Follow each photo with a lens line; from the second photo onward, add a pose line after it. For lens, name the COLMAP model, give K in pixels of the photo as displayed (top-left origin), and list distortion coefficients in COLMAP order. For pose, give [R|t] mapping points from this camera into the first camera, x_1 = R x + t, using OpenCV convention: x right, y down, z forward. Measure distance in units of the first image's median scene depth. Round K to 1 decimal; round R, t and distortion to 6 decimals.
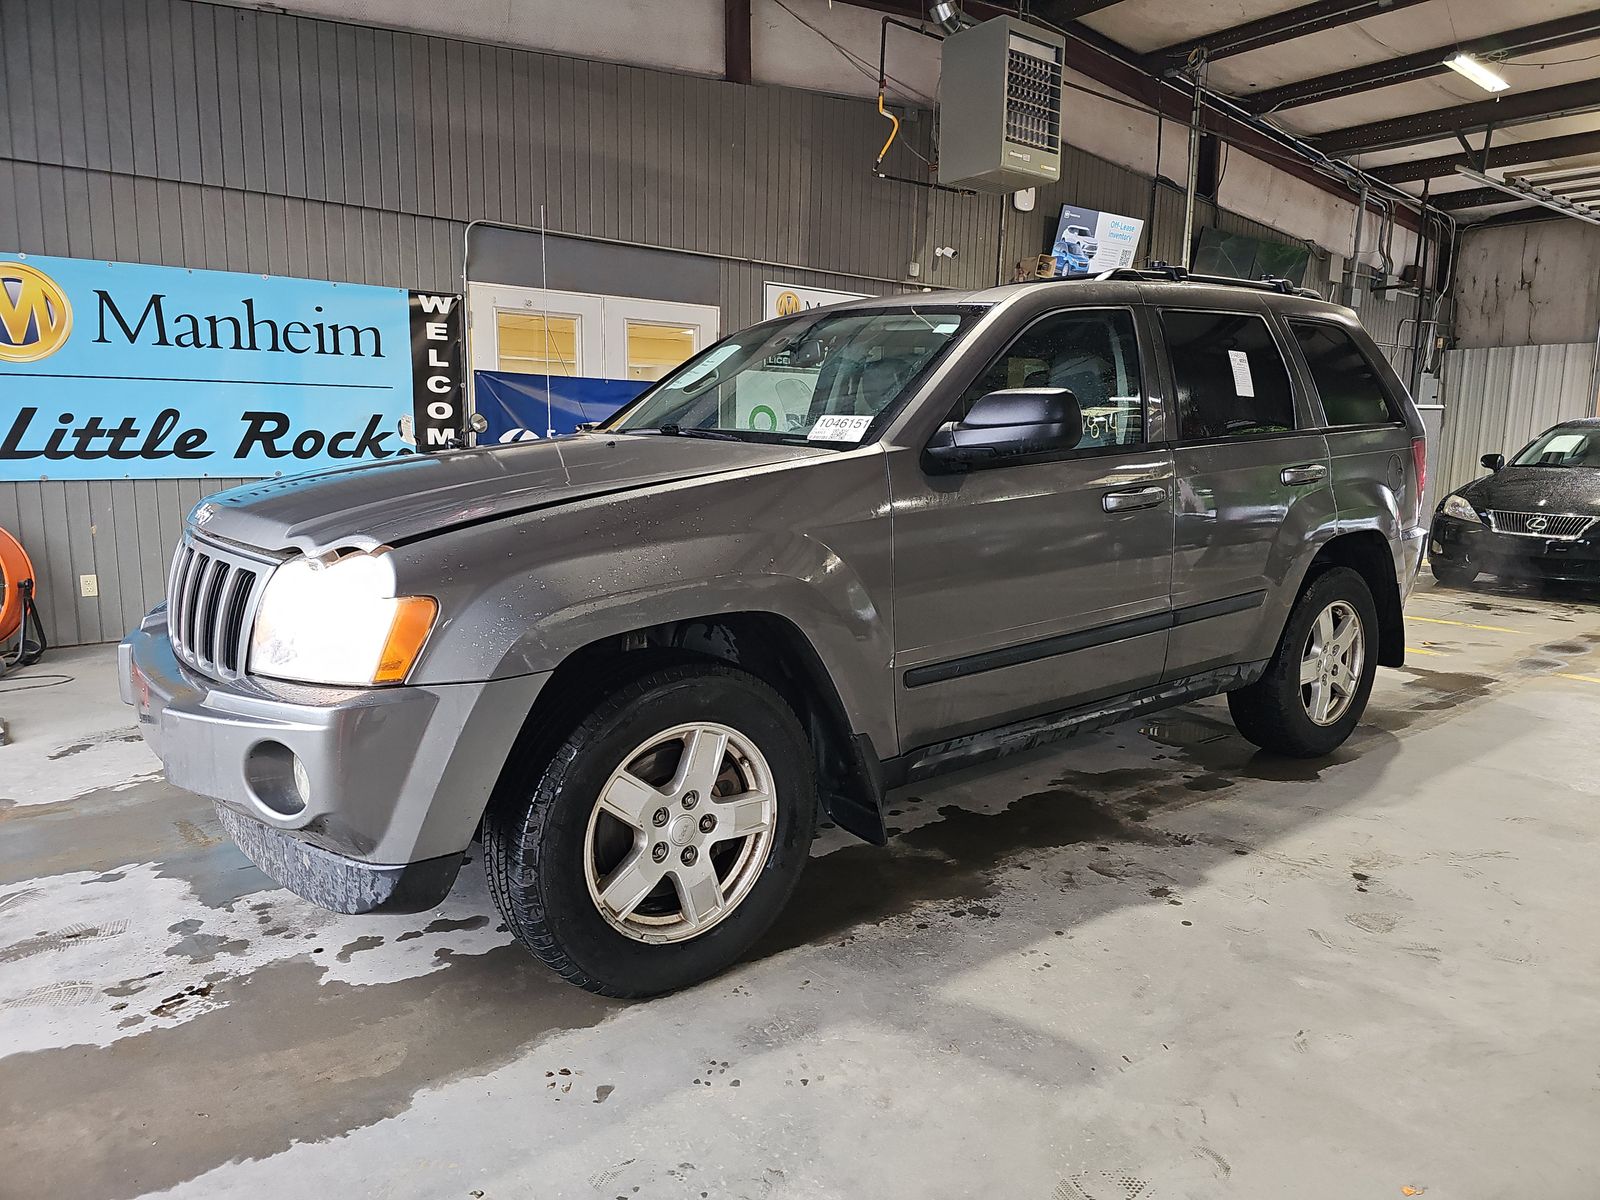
lens RADIAL K [[1059.0, 0, 800.0], [0, 1059.0, 600.0], [0, 0, 1]] dist [0.022384, -0.004326]
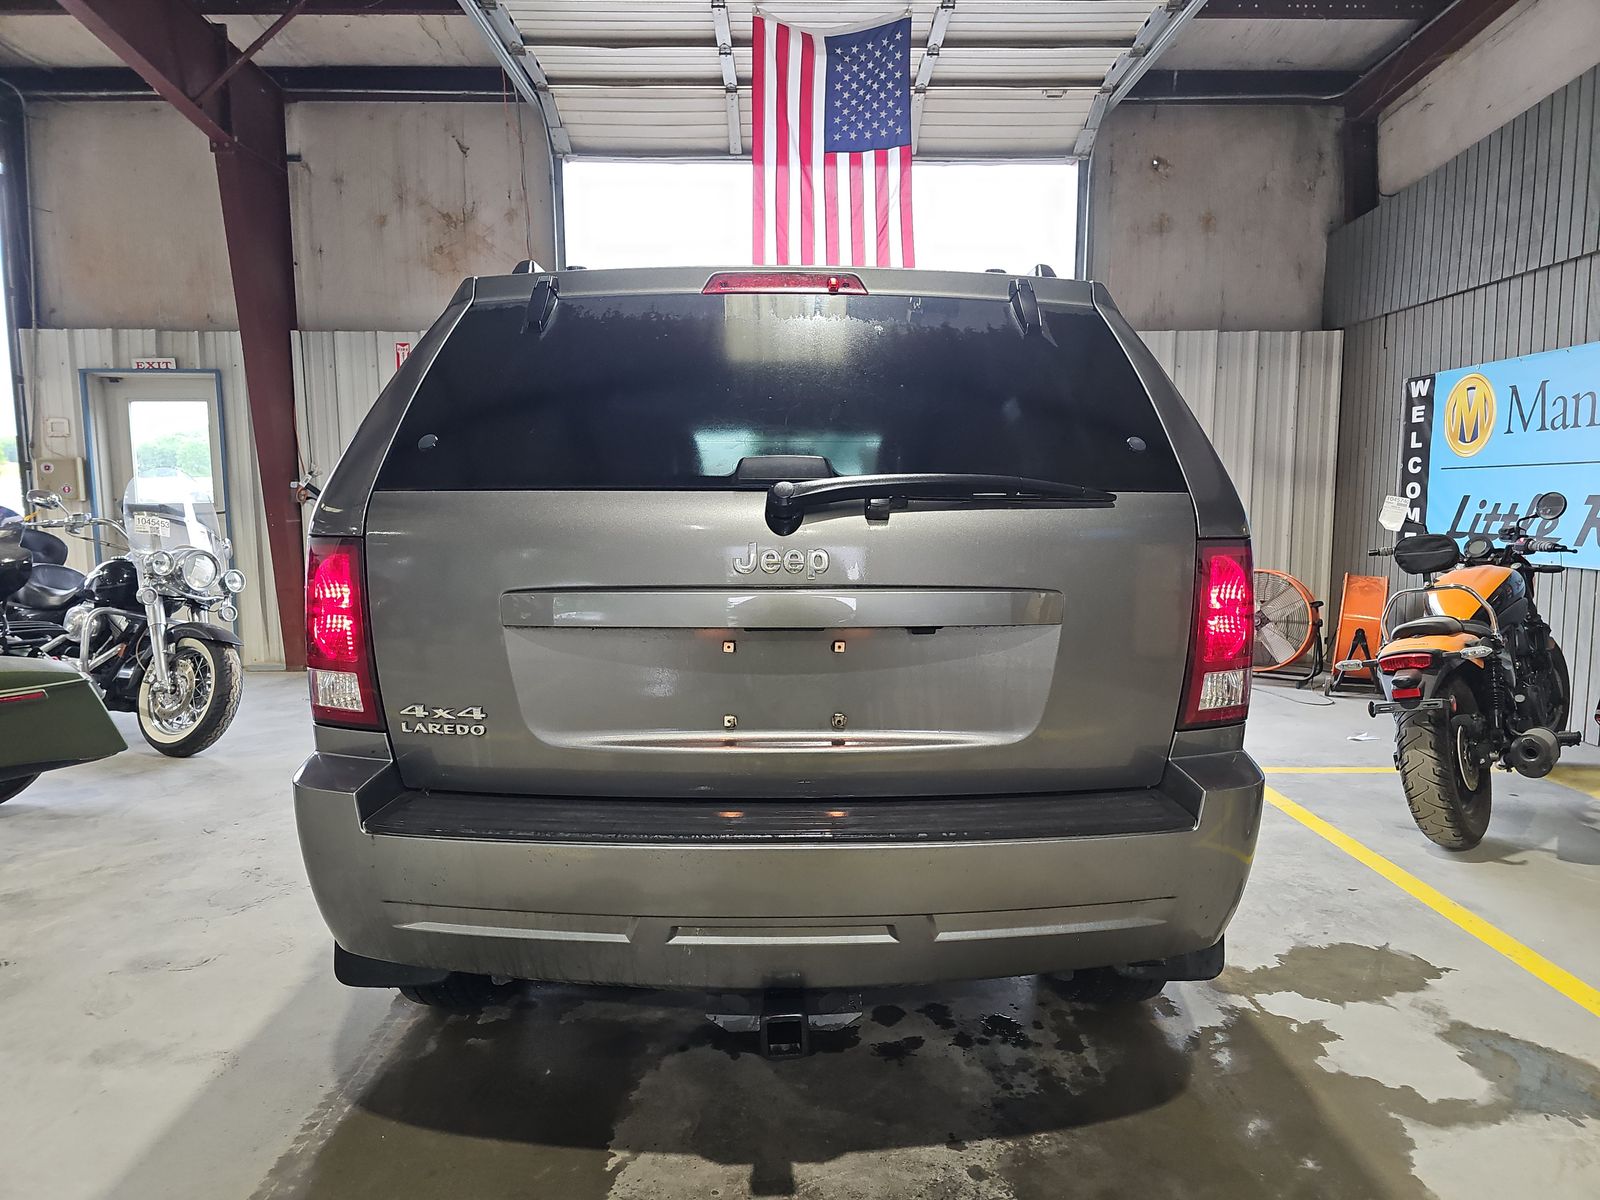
lens RADIAL K [[1059.0, 0, 800.0], [0, 1059.0, 600.0], [0, 0, 1]] dist [0.022384, -0.004326]
pose [[-0.611282, 0.073010, -0.788038, 0.870268], [-0.128124, 0.973471, 0.189576, -0.262703], [0.780973, 0.216851, -0.585711, 1.525568]]
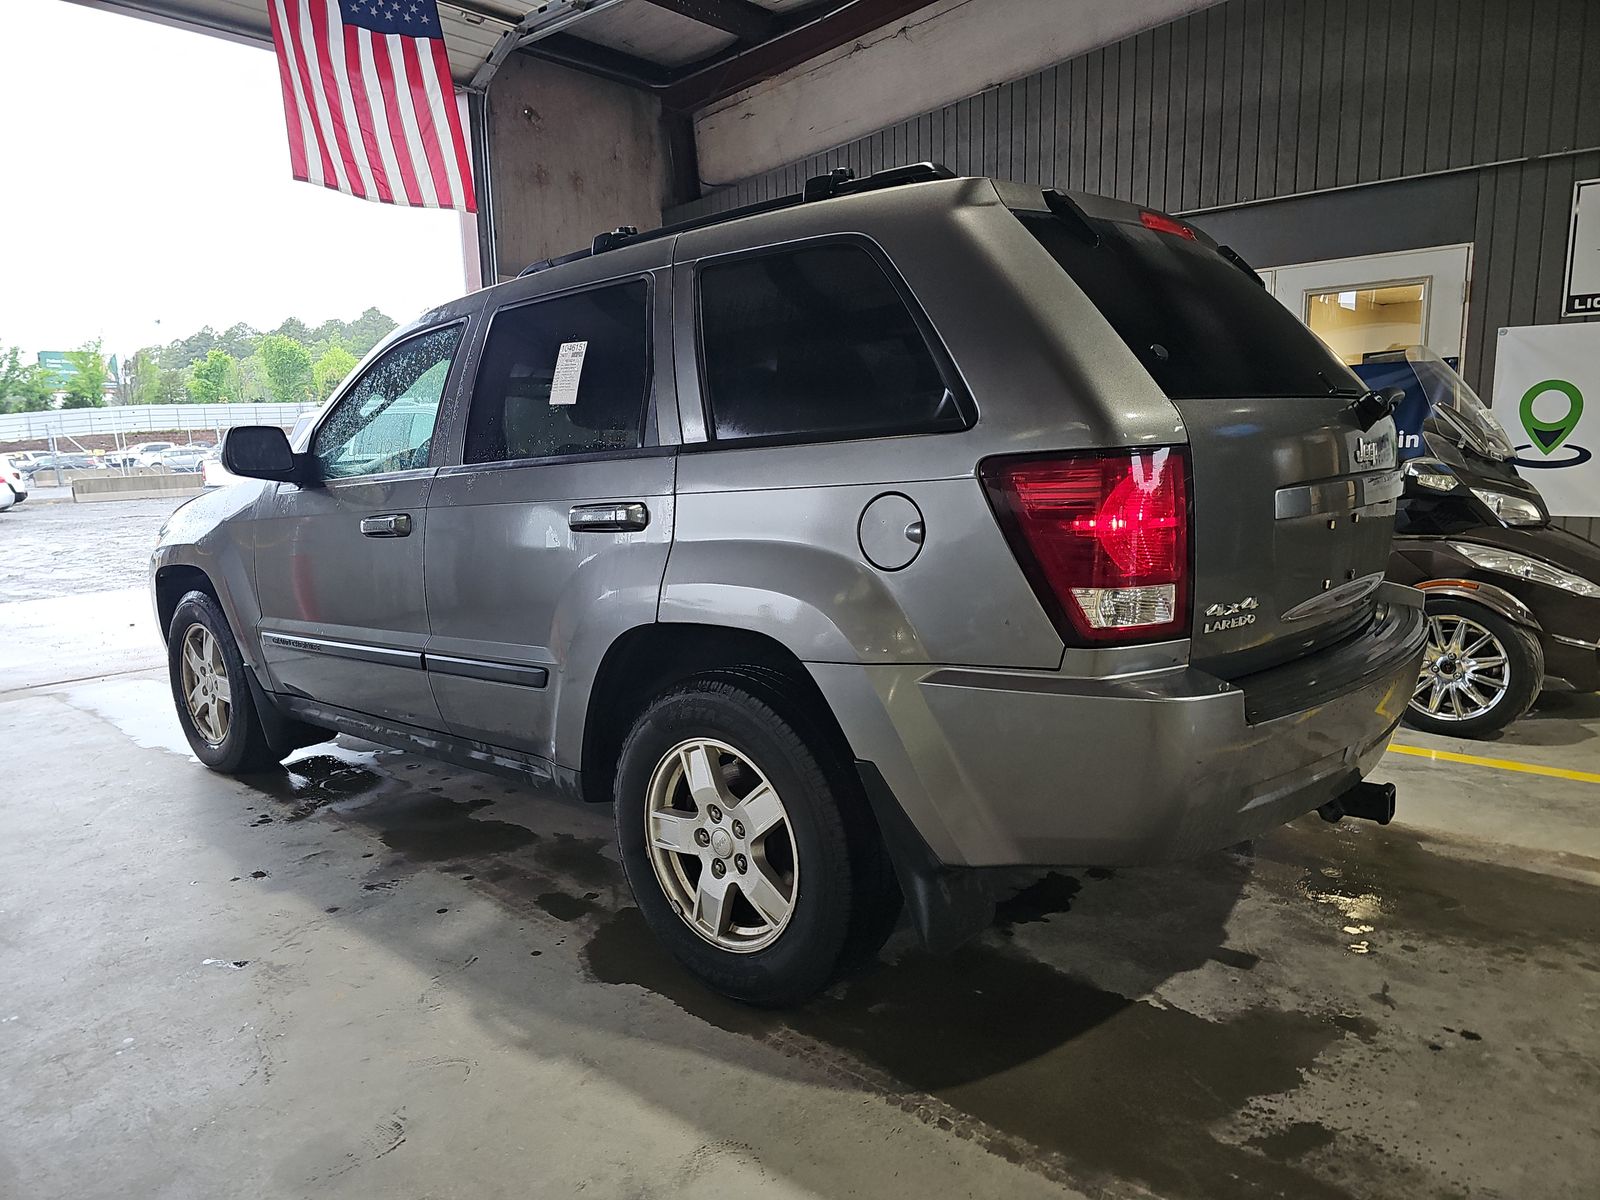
lens RADIAL K [[1075.1, 0, 800.0], [0, 1075.1, 600.0], [0, 0, 1]] dist [0.028023, -0.003006]
pose [[0.186978, 0.126909, -0.974132, 1.036266], [-0.125396, 0.986592, 0.104463, -0.135291], [0.974328, 0.102620, 0.200385, 0.887433]]
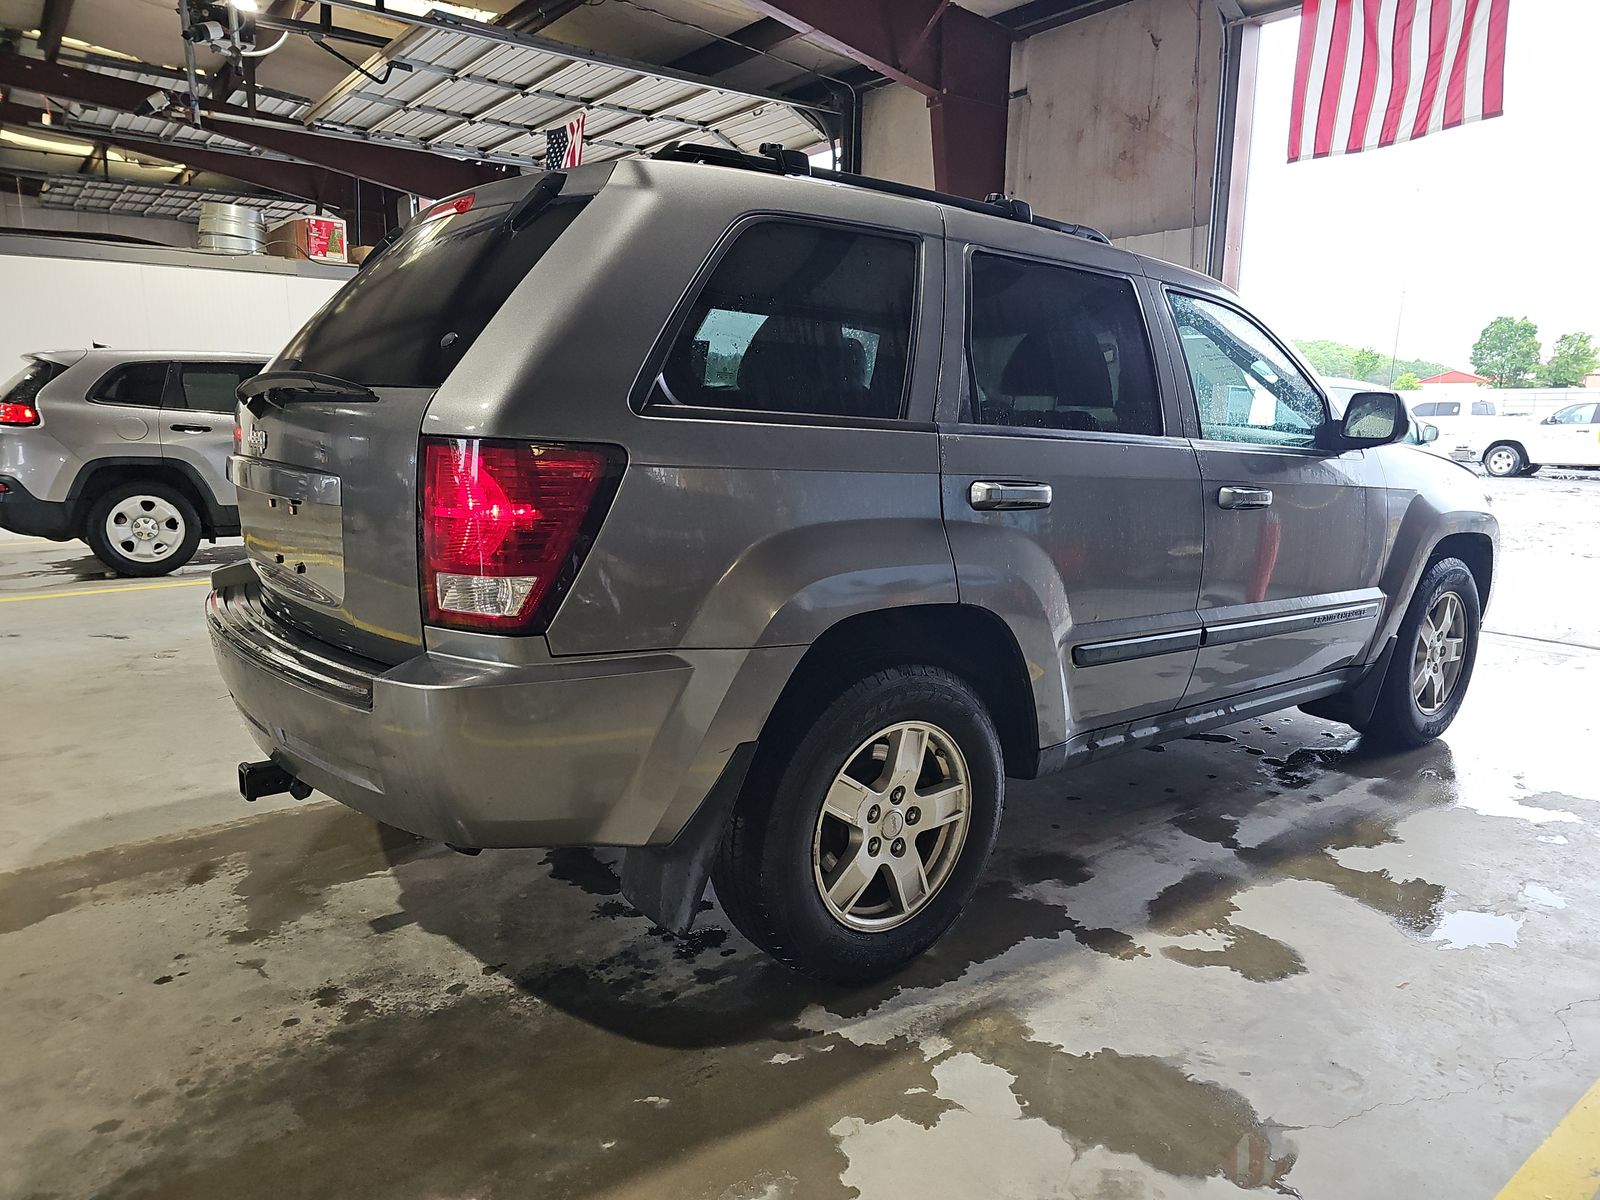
lens RADIAL K [[1074.3, 0, 827.0], [0, 1074.3, 591.0], [0, 0, 1]] dist [0.036366, 0.001097]
pose [[-0.999816, -0.018684, -0.004327, 0.238794], [-0.019077, 0.945728, 0.324398, -0.312036], [-0.001969, 0.324421, -0.945911, 1.843469]]
